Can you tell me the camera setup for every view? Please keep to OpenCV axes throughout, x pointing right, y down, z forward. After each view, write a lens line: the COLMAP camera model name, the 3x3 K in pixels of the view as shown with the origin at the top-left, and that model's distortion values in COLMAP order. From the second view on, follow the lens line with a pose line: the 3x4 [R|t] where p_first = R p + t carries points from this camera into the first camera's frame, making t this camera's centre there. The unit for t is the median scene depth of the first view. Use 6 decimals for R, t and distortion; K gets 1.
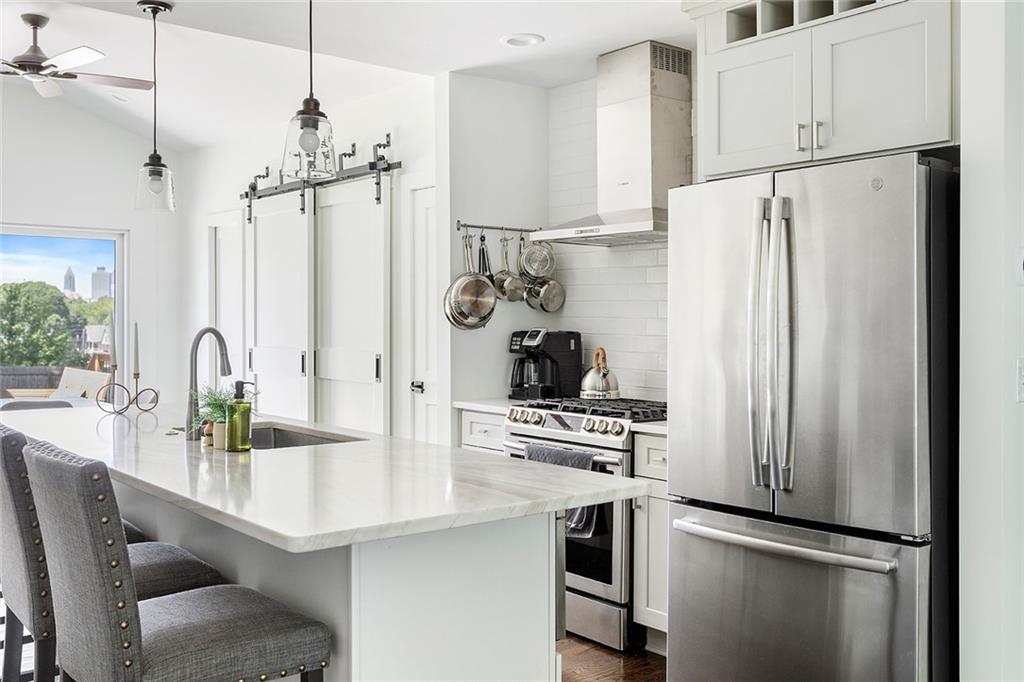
lens RADIAL K [[967.8, 0, 513.9], [0, 967.8, 335.4], [0, 0, 1]] dist [-0.000986, 0.000000]
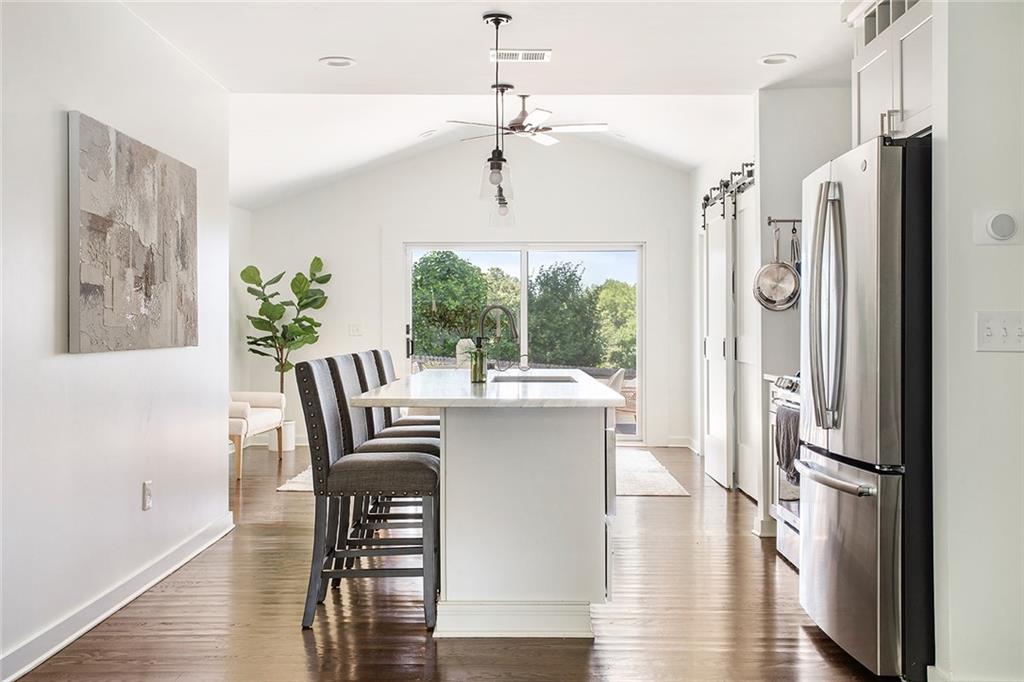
lens RADIAL K [[1037.3, 0, 511.9], [0, 1037.3, 333.6], [0, 0, 1]] dist [-0.003653, 0.000000]
pose [[0.765890, -0.004829, -0.642954, 0.499641], [-0.006415, 0.999865, -0.015152, 0.040688], [0.642940, 0.015729, 0.765755, -0.137349]]
